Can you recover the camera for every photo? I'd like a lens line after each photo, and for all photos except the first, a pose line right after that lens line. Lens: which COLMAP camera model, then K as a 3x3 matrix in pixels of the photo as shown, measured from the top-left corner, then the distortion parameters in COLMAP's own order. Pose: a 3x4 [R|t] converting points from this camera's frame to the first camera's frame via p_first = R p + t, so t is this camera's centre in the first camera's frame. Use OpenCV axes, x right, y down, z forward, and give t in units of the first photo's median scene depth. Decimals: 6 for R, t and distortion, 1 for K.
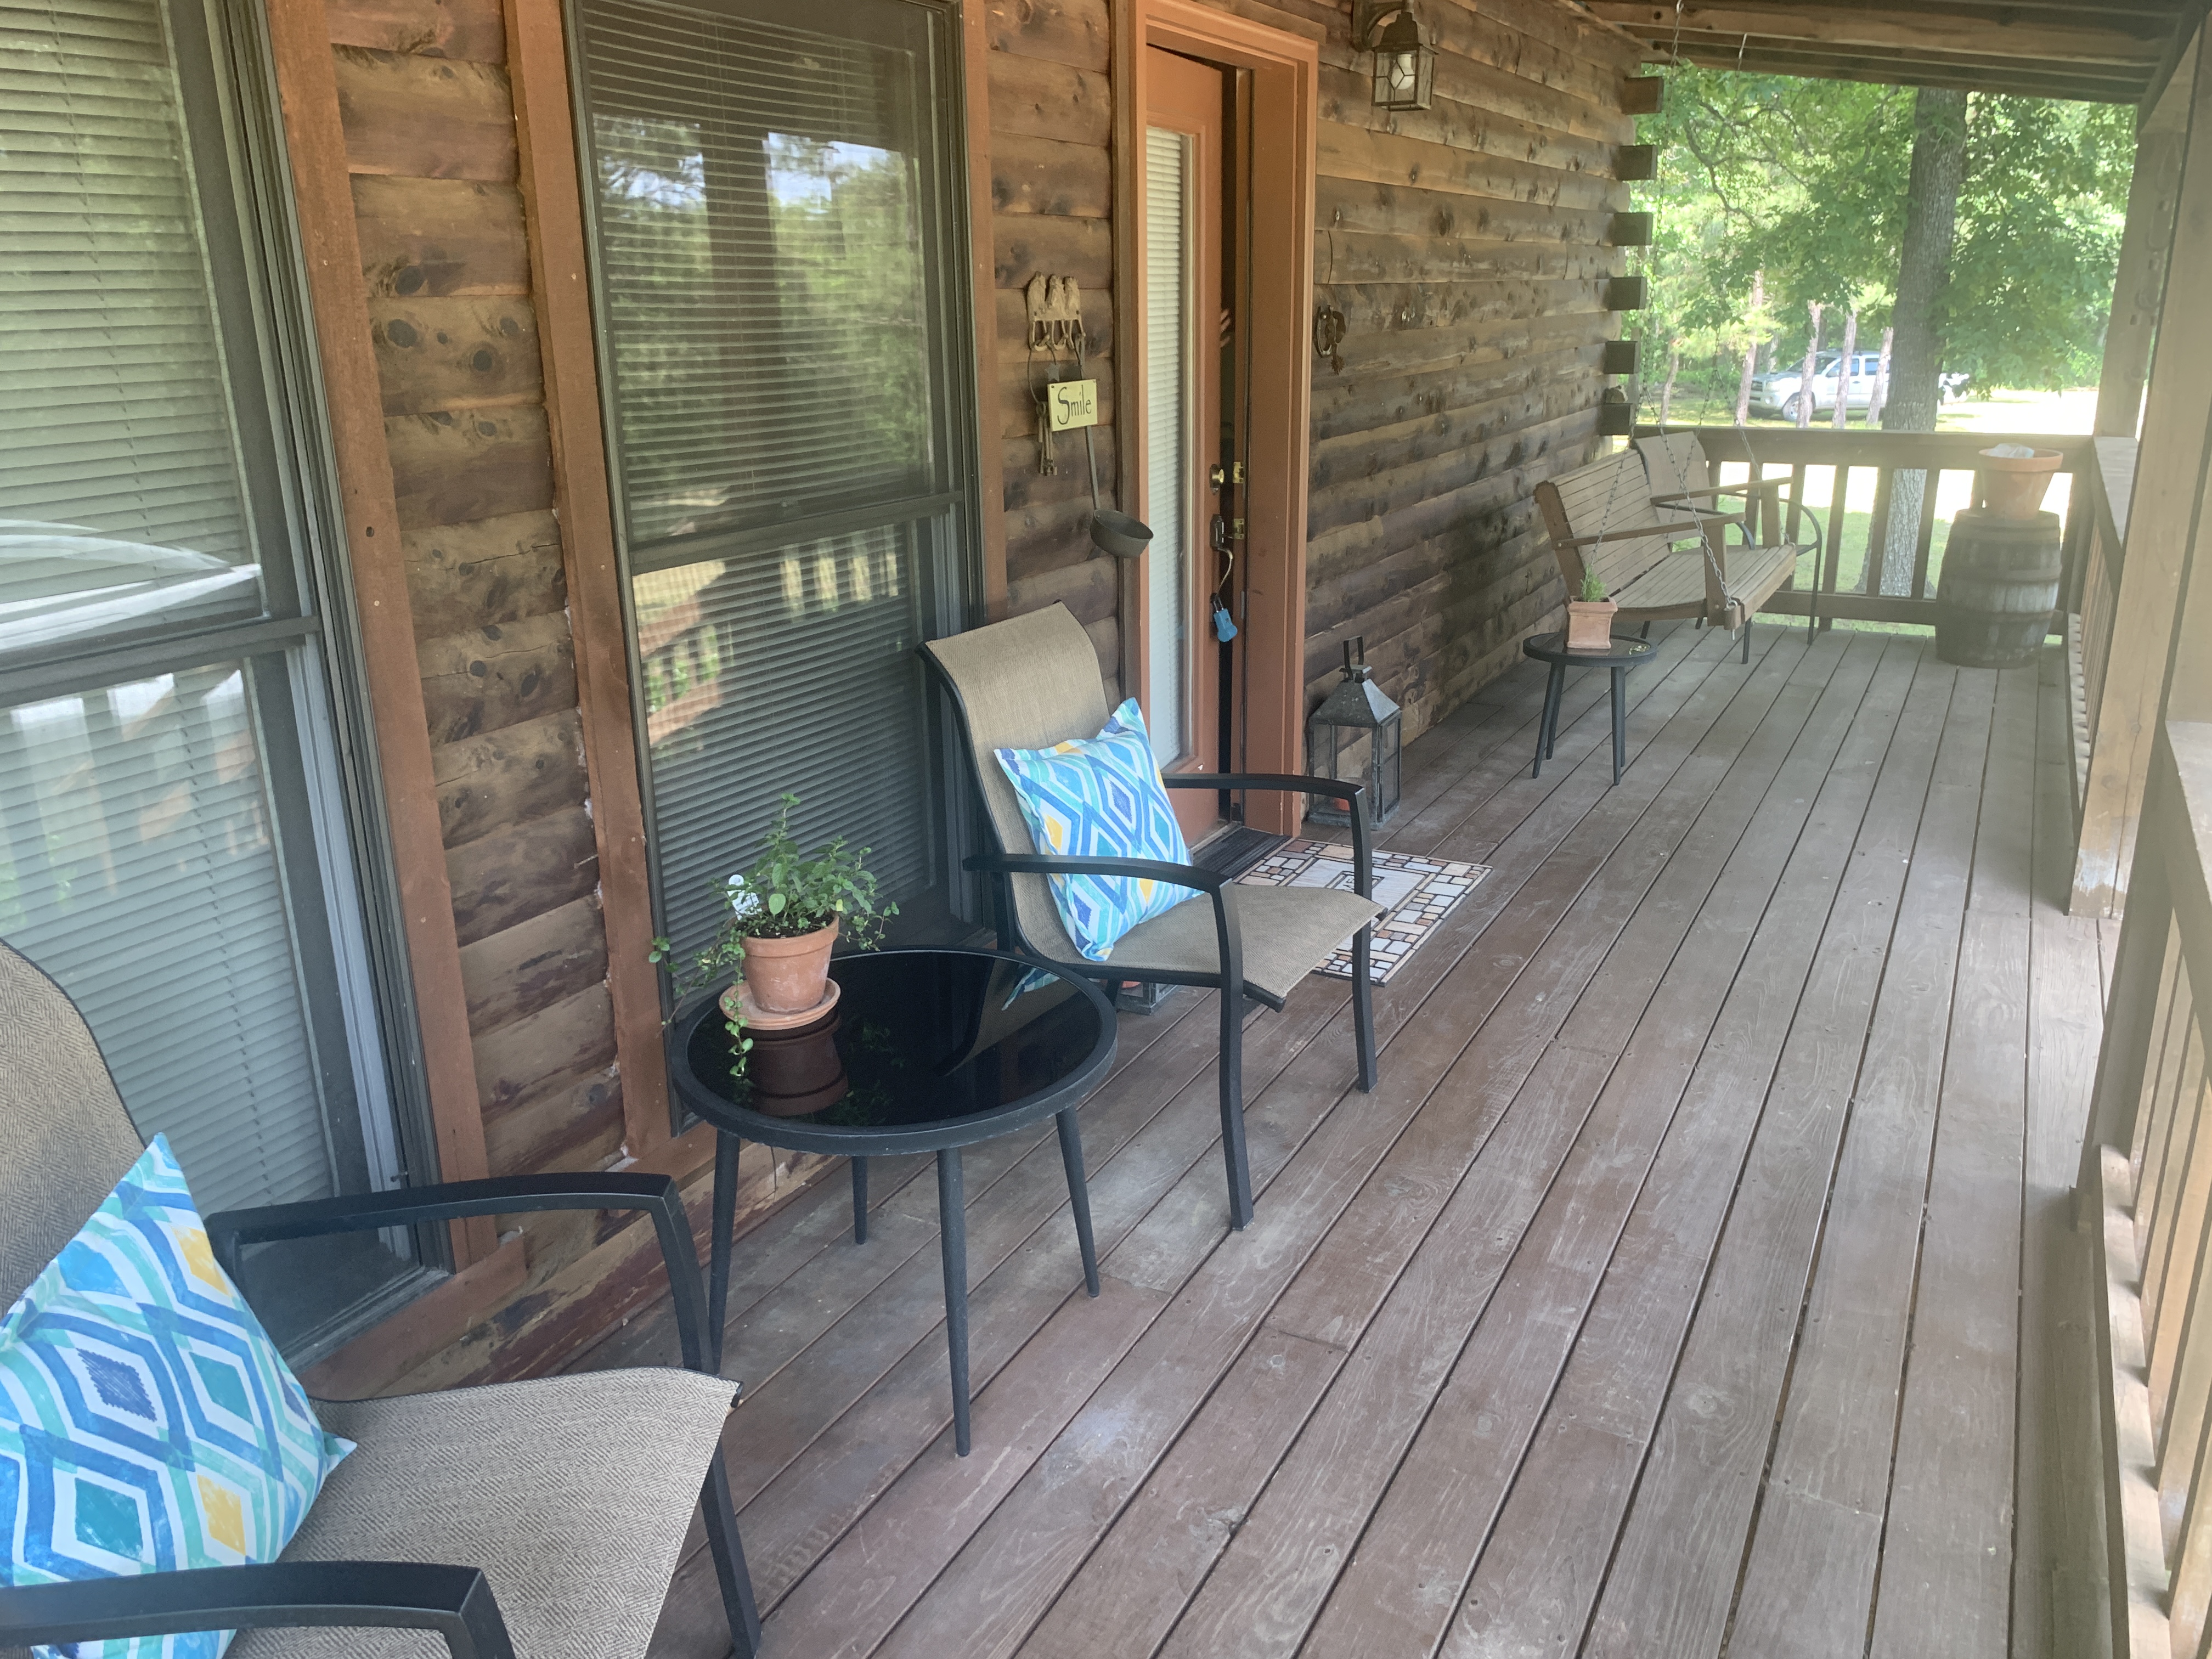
lens RADIAL K [[1671.6, 0, 1107.8], [0, 1671.6, 823.2], [0, 0, 1]] dist [0.047008, -0.078007]
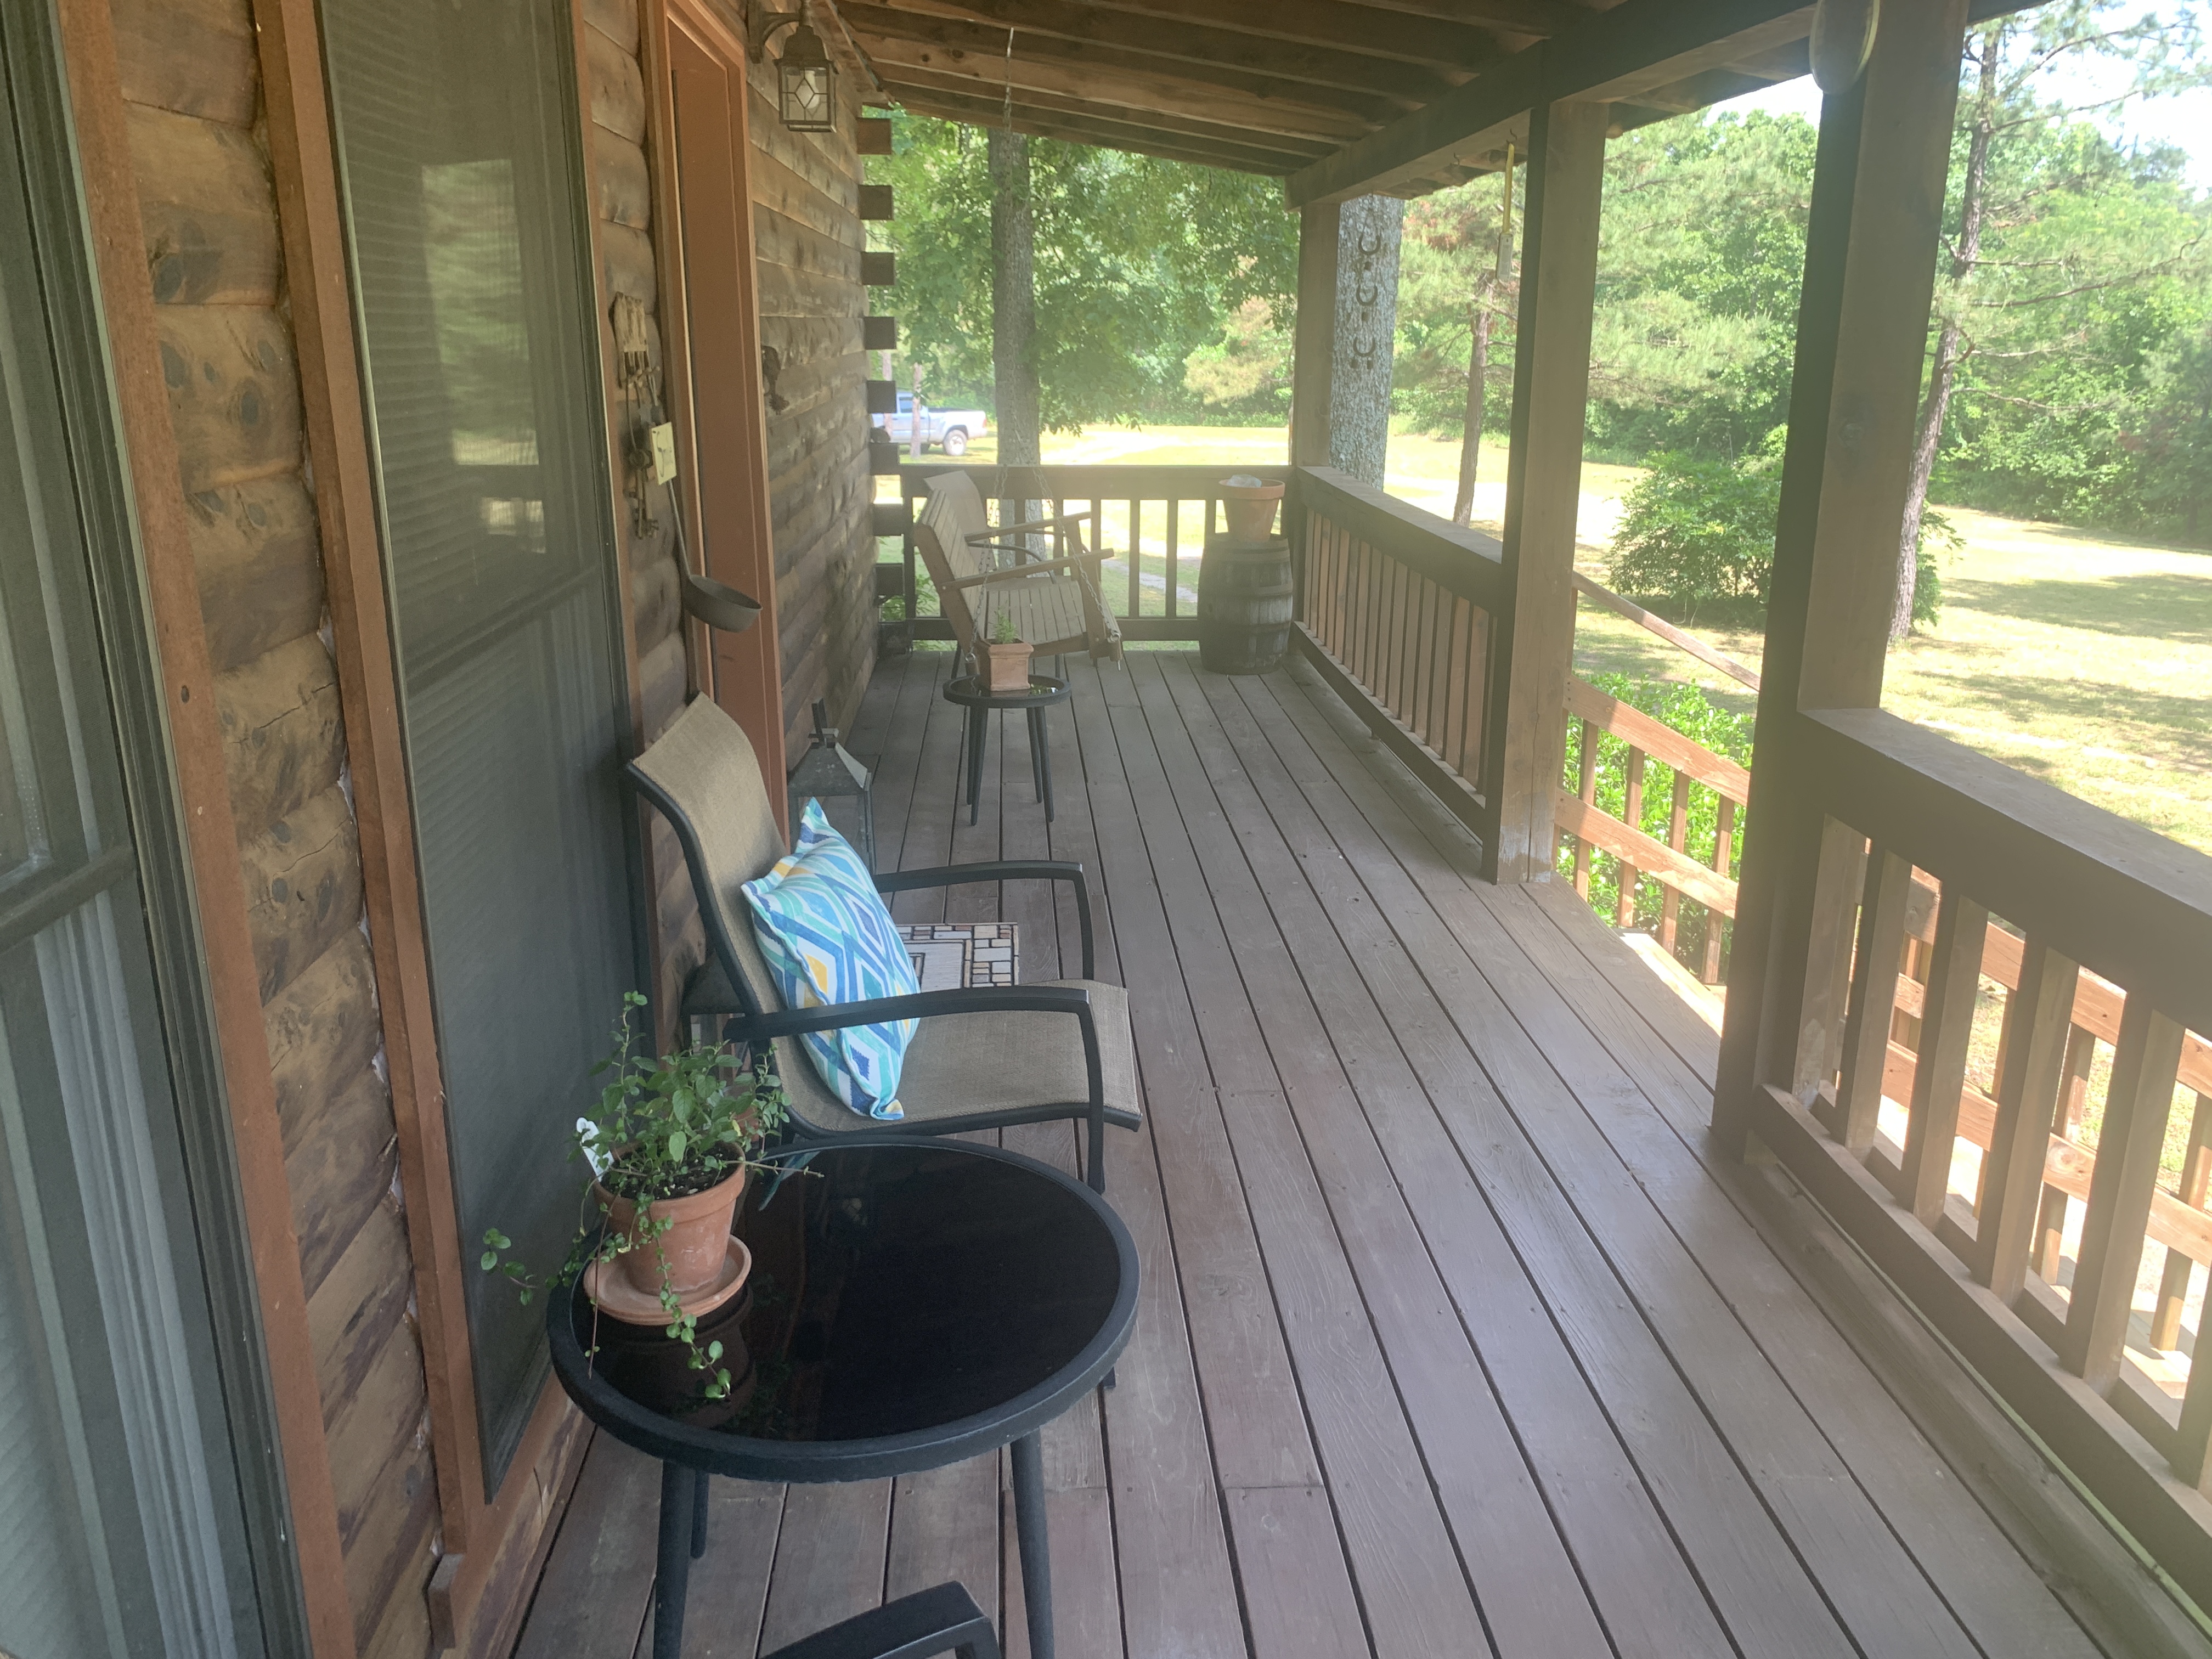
lens RADIAL K [[1664.7, 0, 1120.8], [0, 1664.7, 822.8], [0, 0, 1]] dist [0.073049, -0.113580]
pose [[0.844684, -0.130422, 0.519133, -0.149645], [0.140690, 0.989856, 0.019764, -0.029482], [-0.516445, 0.056342, 0.854465, 0.101600]]
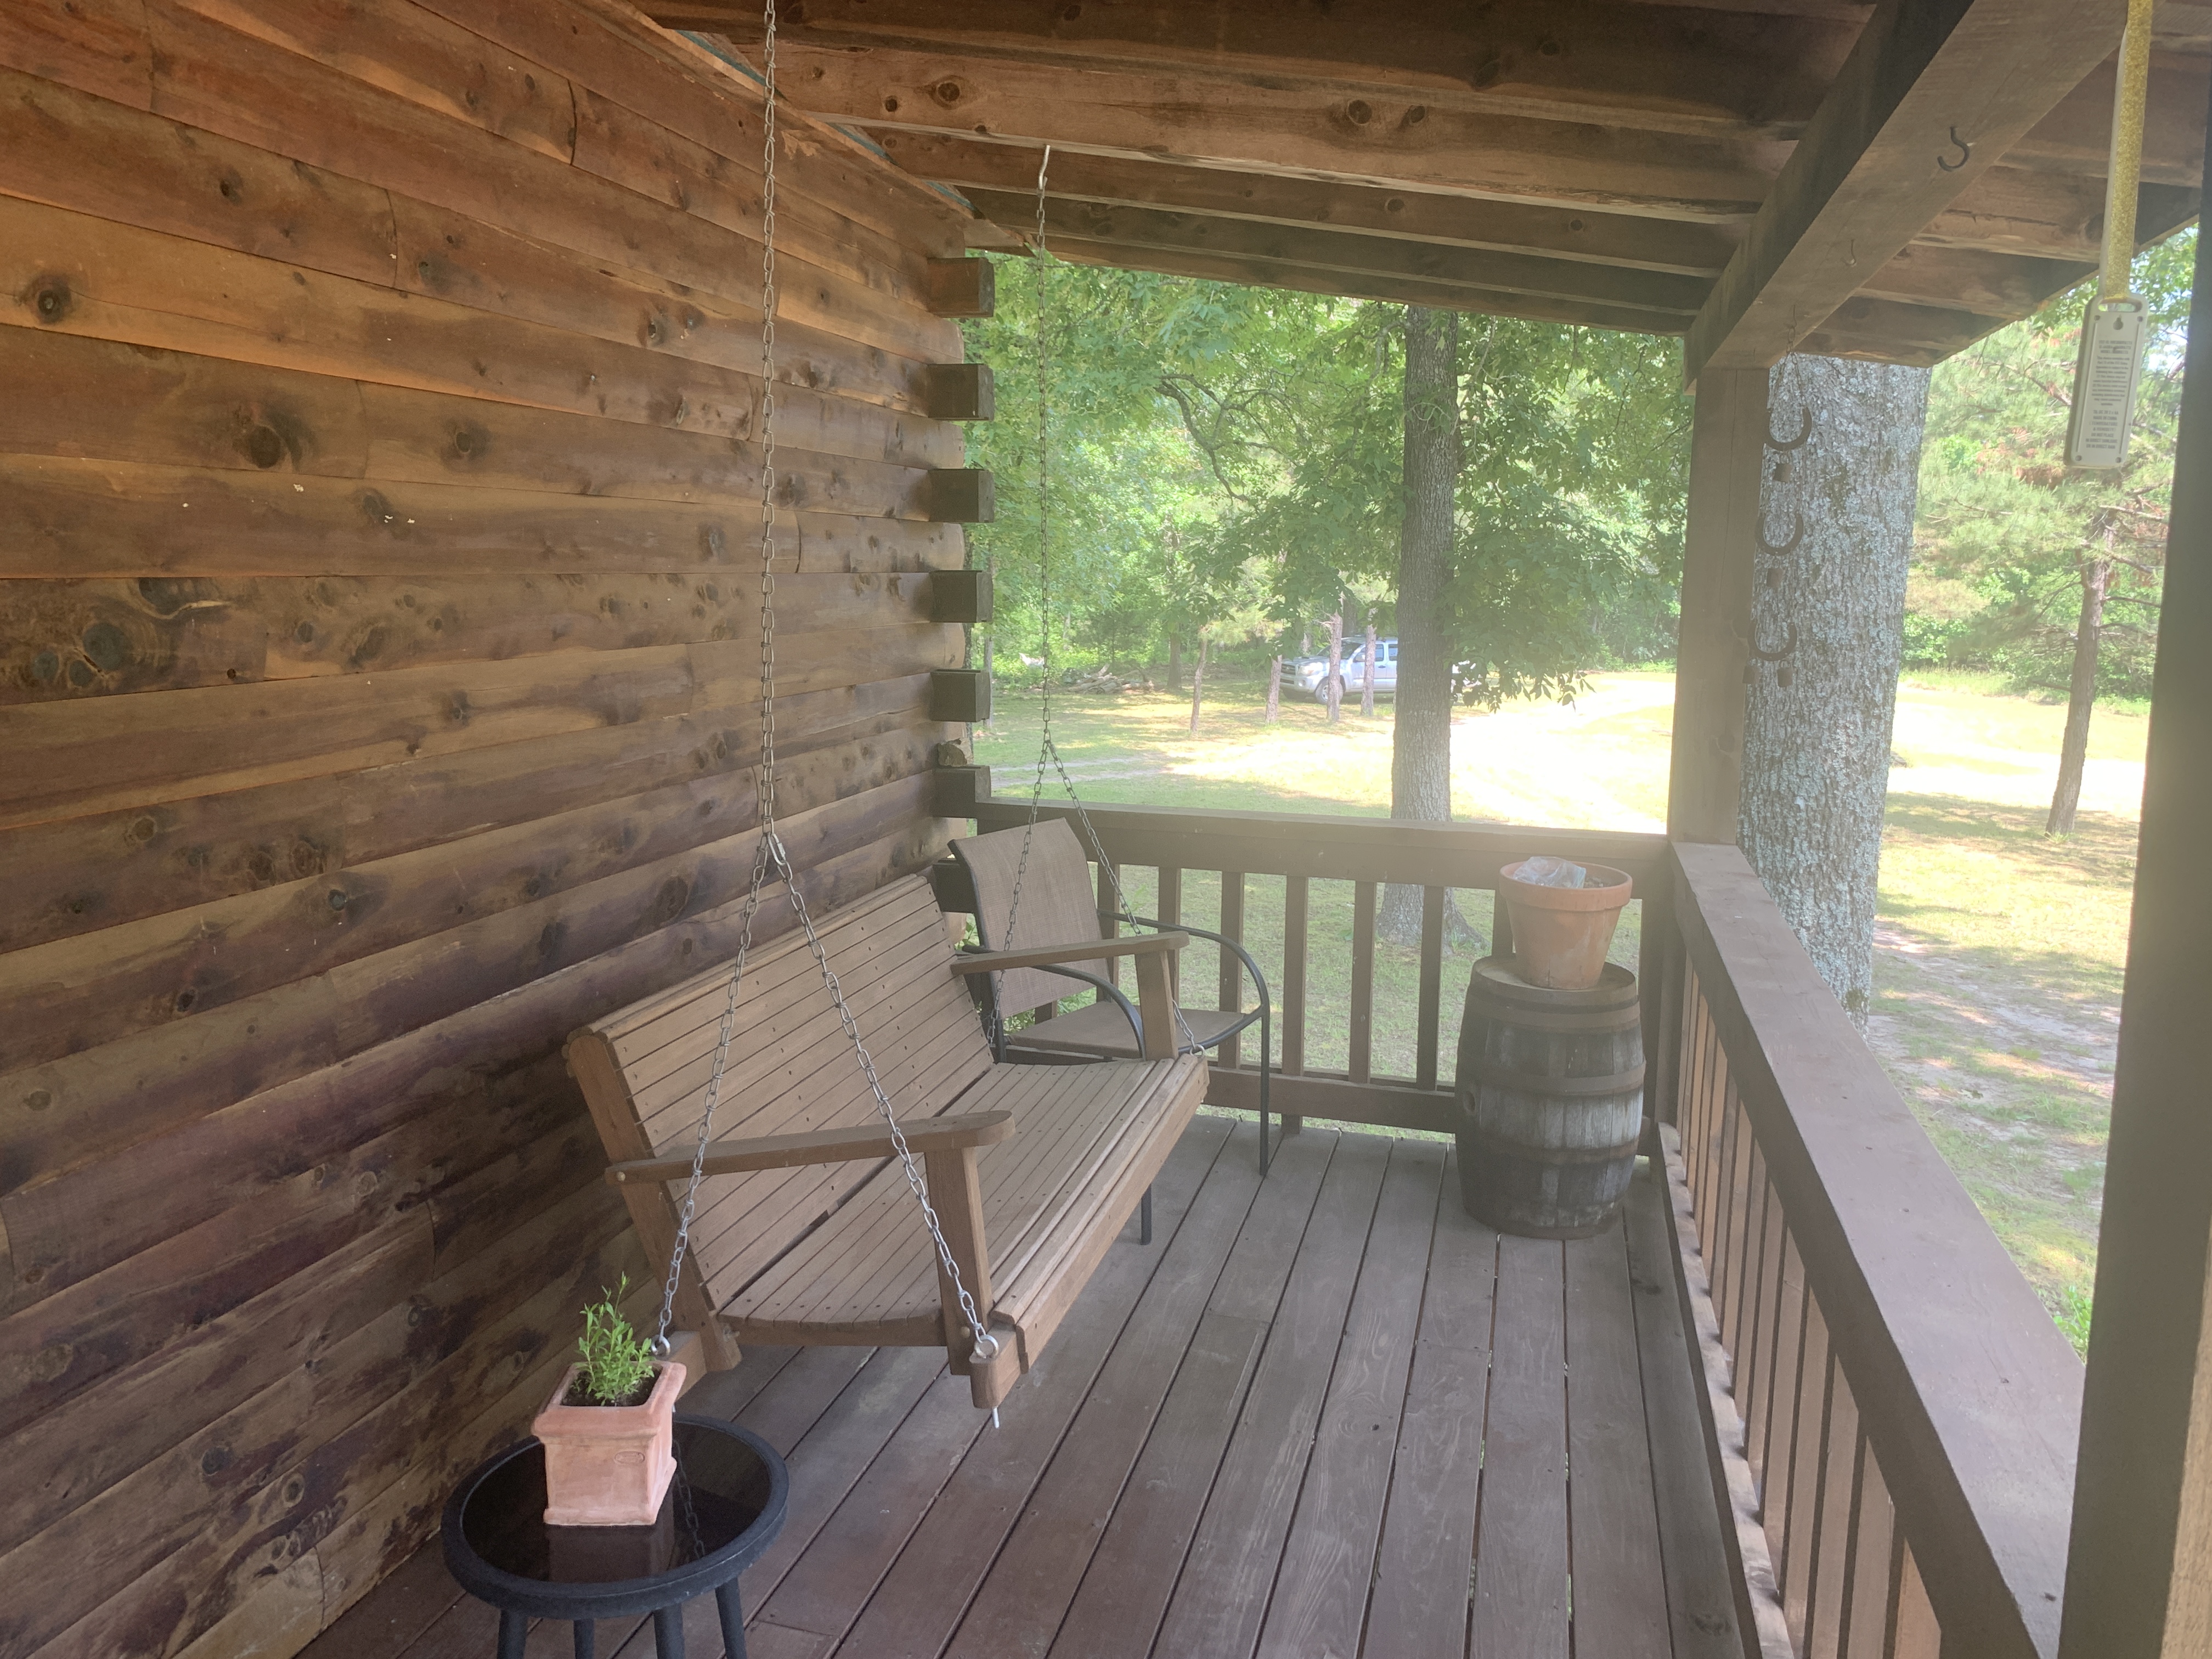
lens RADIAL K [[1671.6, 0, 1107.8], [0, 1671.6, 823.2], [0, 0, 1]] dist [0.047008, -0.078007]
pose [[0.971168, -0.007190, 0.238286, 0.250123], [0.043175, 0.988321, -0.146144, -0.163624], [-0.234453, 0.152218, 0.960136, 0.478681]]
